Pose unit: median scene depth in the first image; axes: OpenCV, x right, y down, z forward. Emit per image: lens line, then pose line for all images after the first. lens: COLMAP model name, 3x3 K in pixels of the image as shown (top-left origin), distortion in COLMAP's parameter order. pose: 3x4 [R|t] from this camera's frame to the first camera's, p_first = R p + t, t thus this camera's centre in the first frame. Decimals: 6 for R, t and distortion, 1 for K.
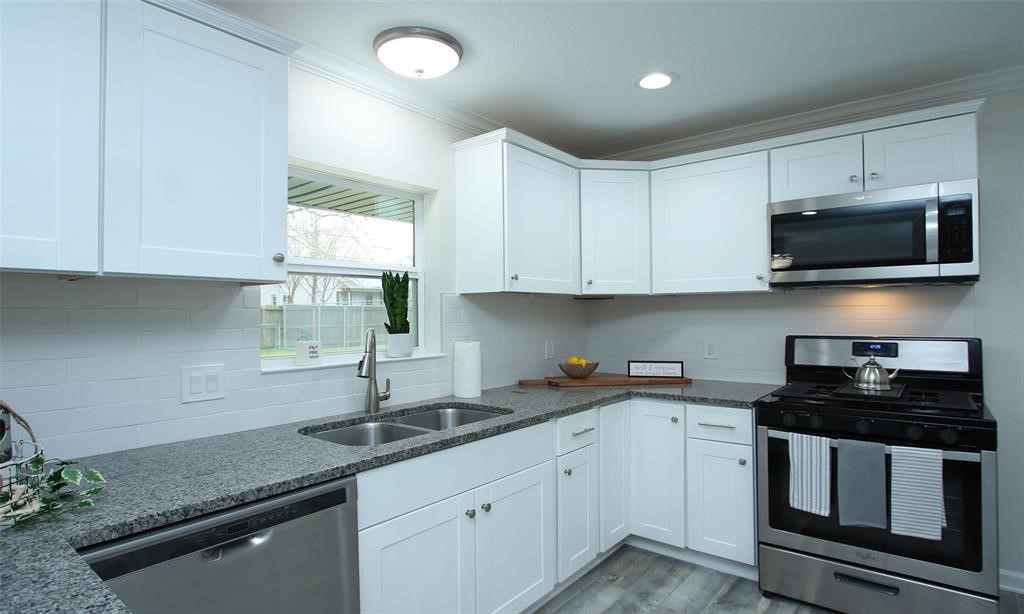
lens RADIAL K [[521.2, 0, 512.6], [0, 521.2, 309.3], [0, 0, 1]] dist [-0.015869, -0.001404]
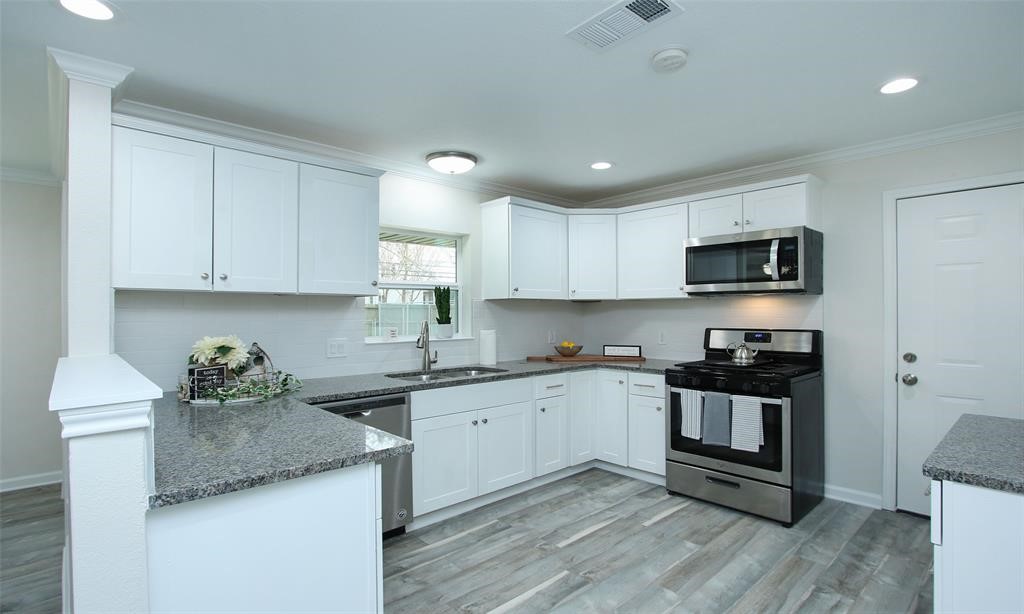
lens RADIAL K [[475.9, 0, 512.2], [0, 475.9, 308.1], [0, 0, 1]] dist [-0.020733, 0.002044]
pose [[0.989970, 0.002623, -0.141252, 0.210370], [-0.002477, 0.999996, 0.001205, -0.006499], [0.141255, -0.000843, 0.989973, -0.464333]]
